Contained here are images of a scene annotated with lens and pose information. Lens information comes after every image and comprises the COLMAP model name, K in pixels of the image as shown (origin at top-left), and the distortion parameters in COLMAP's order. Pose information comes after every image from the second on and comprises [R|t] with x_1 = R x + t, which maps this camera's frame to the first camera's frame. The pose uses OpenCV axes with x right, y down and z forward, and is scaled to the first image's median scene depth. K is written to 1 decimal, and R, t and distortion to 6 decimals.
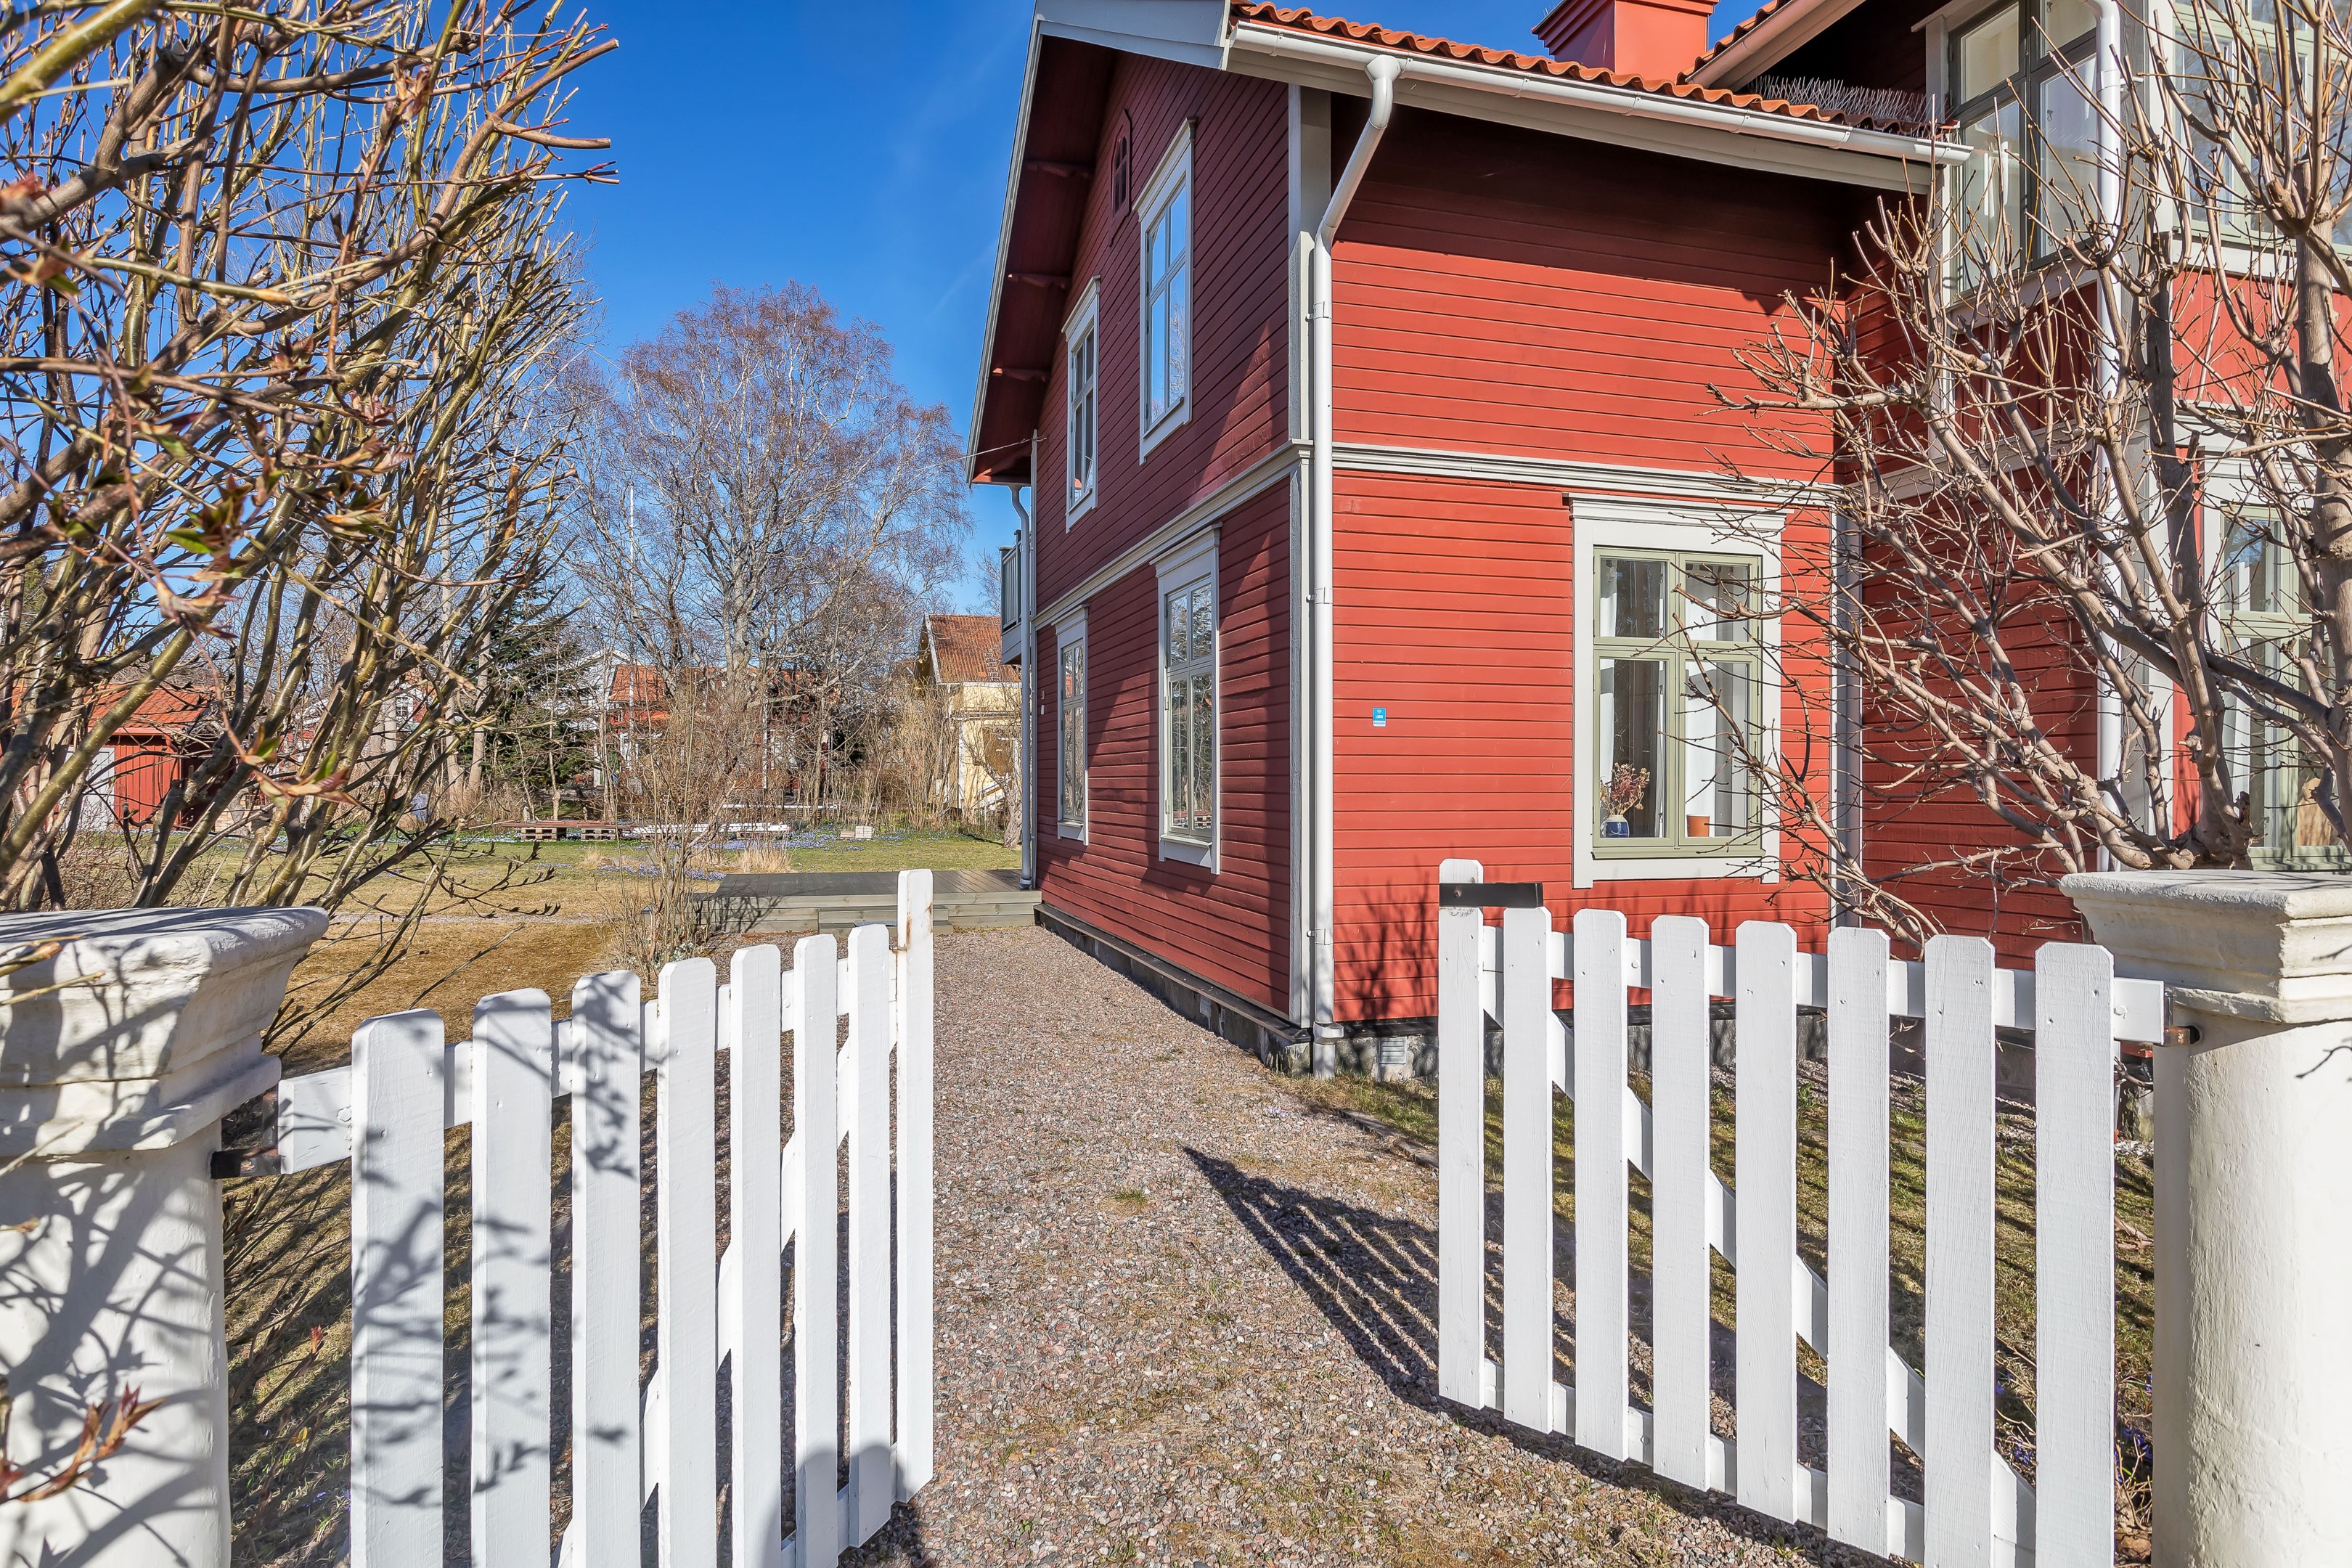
lens RADIAL K [[1371.8, 0, 1176.0], [0, 1371.8, 784.0], [0, 0, 1]] dist [-0.005336, 0.000457]
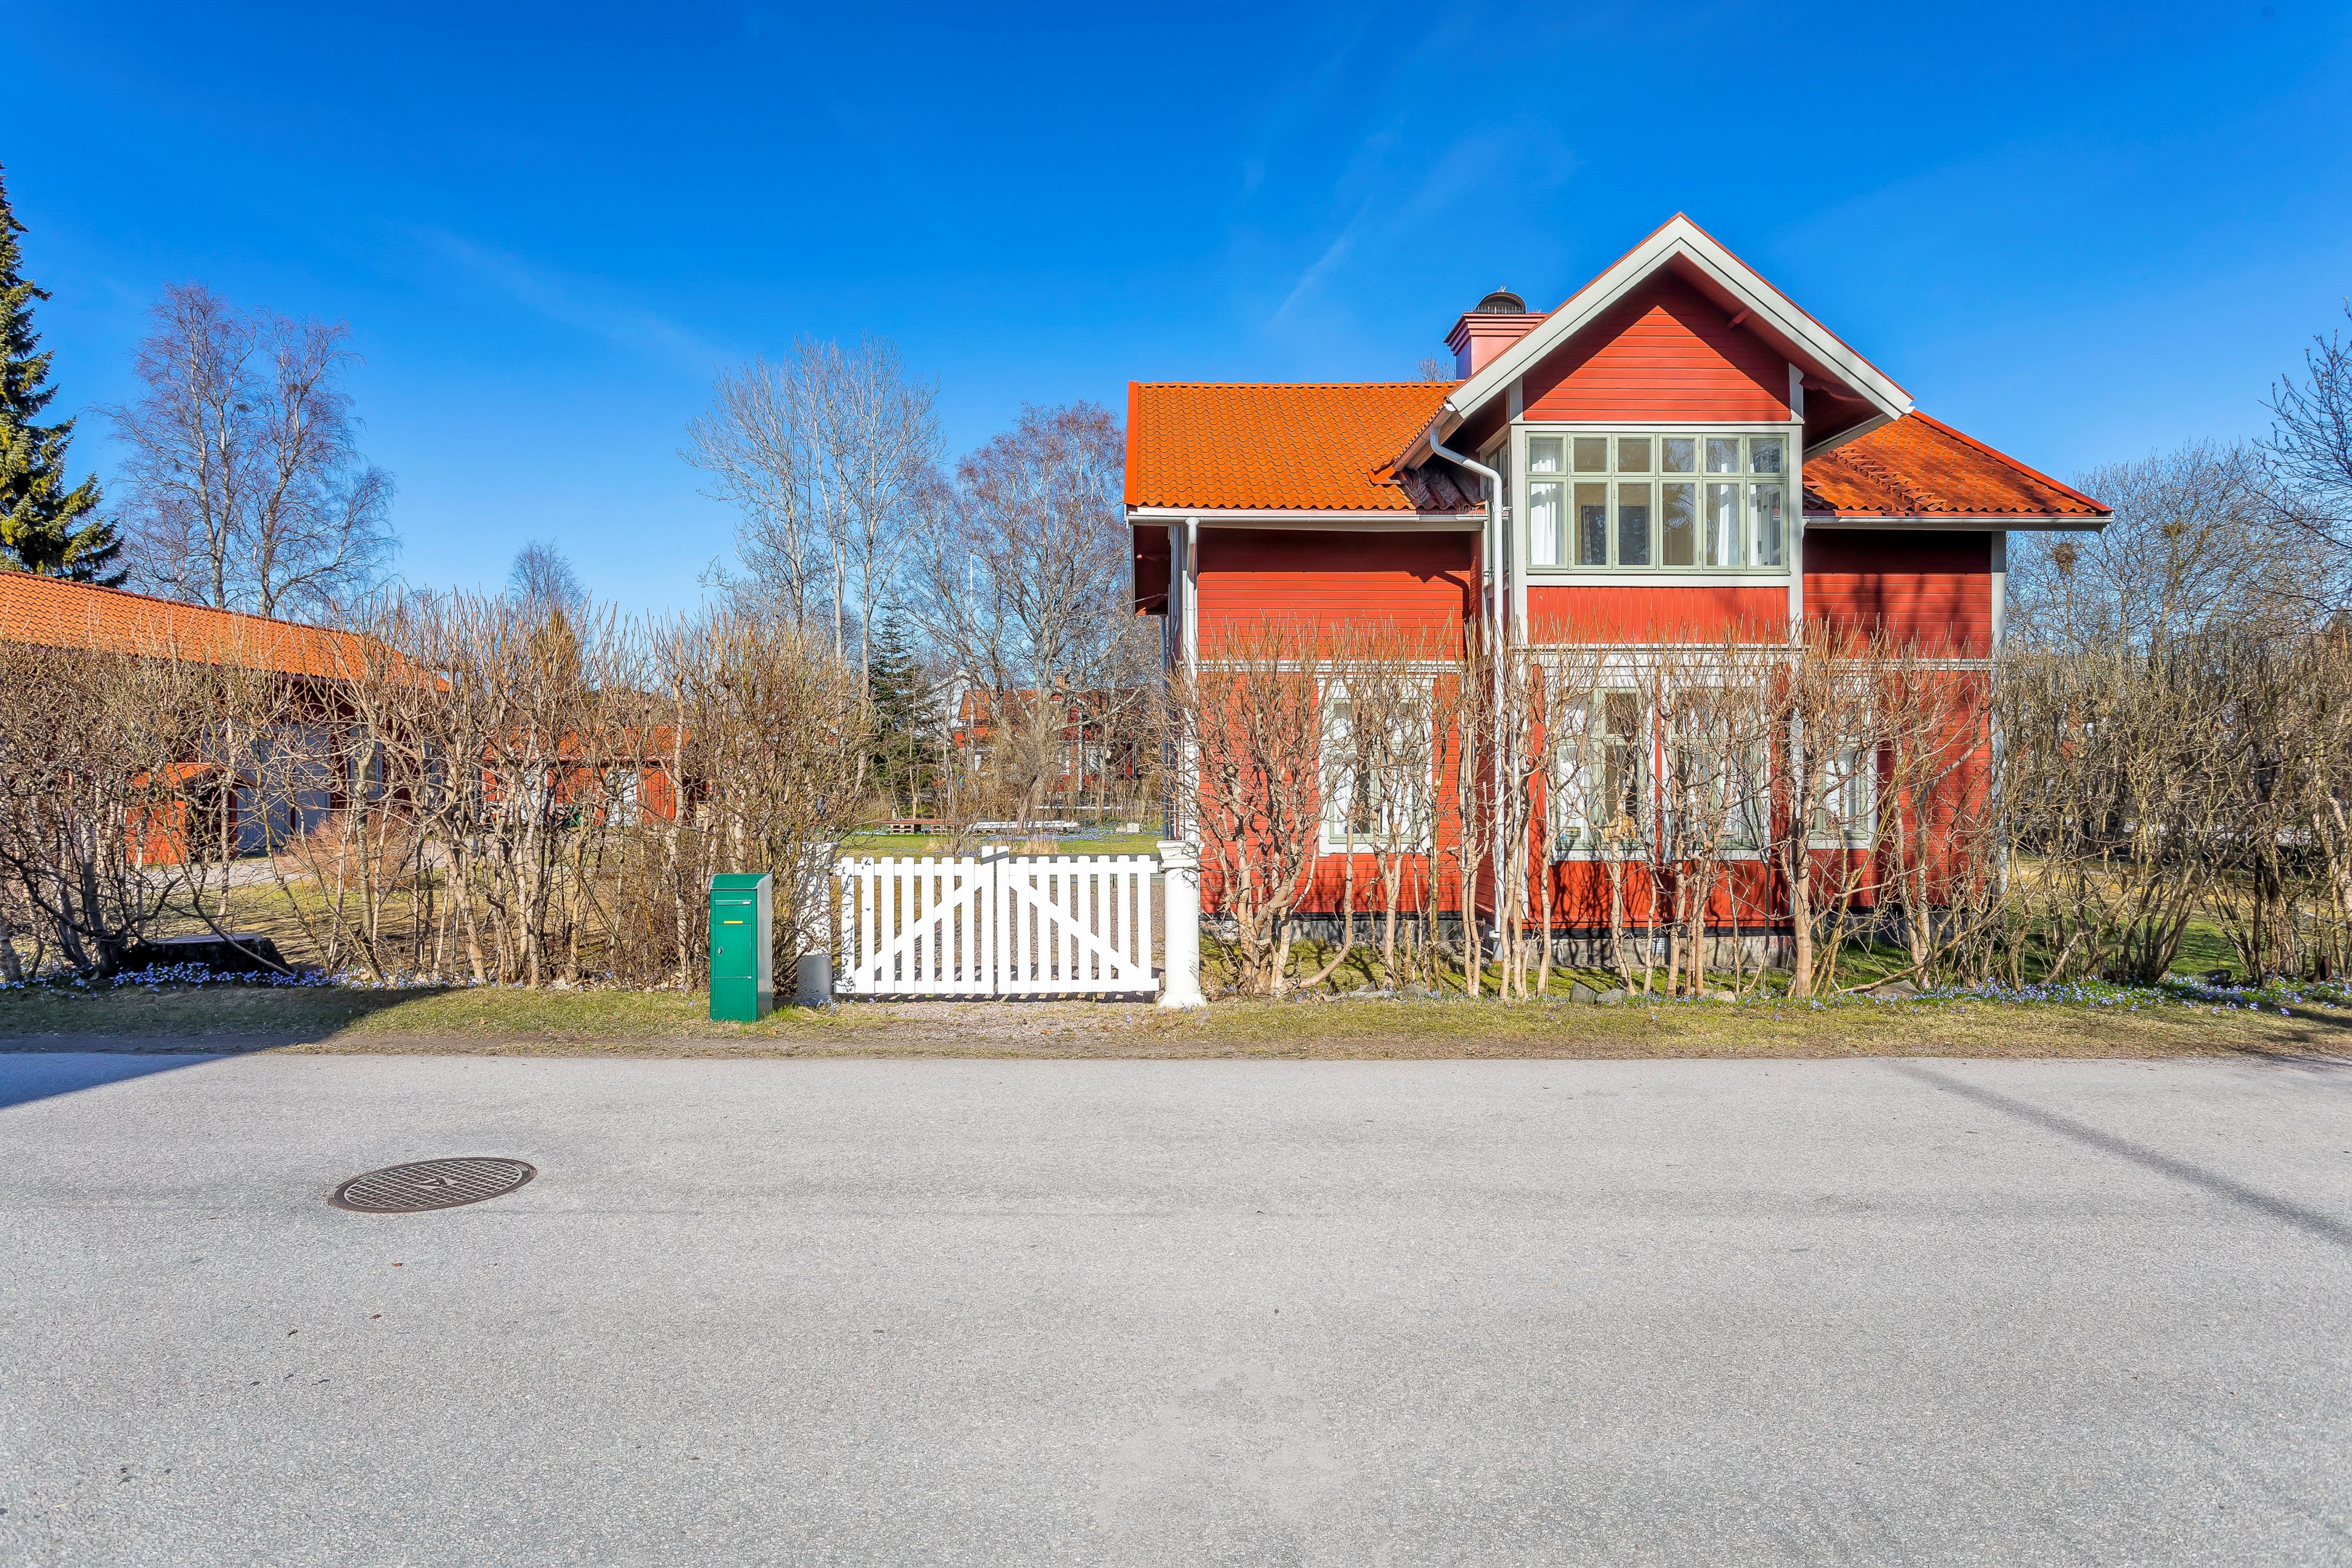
lens RADIAL K [[1371.8, 0, 1176.0], [0, 1371.8, 784.0], [0, 0, 1]] dist [-0.005336, 0.000457]
pose [[0.969237, -0.005657, -0.246063, 0.126797], [0.007380, 0.999954, 0.006080, -0.013622], [0.246018, -0.007708, 0.969235, -0.238638]]
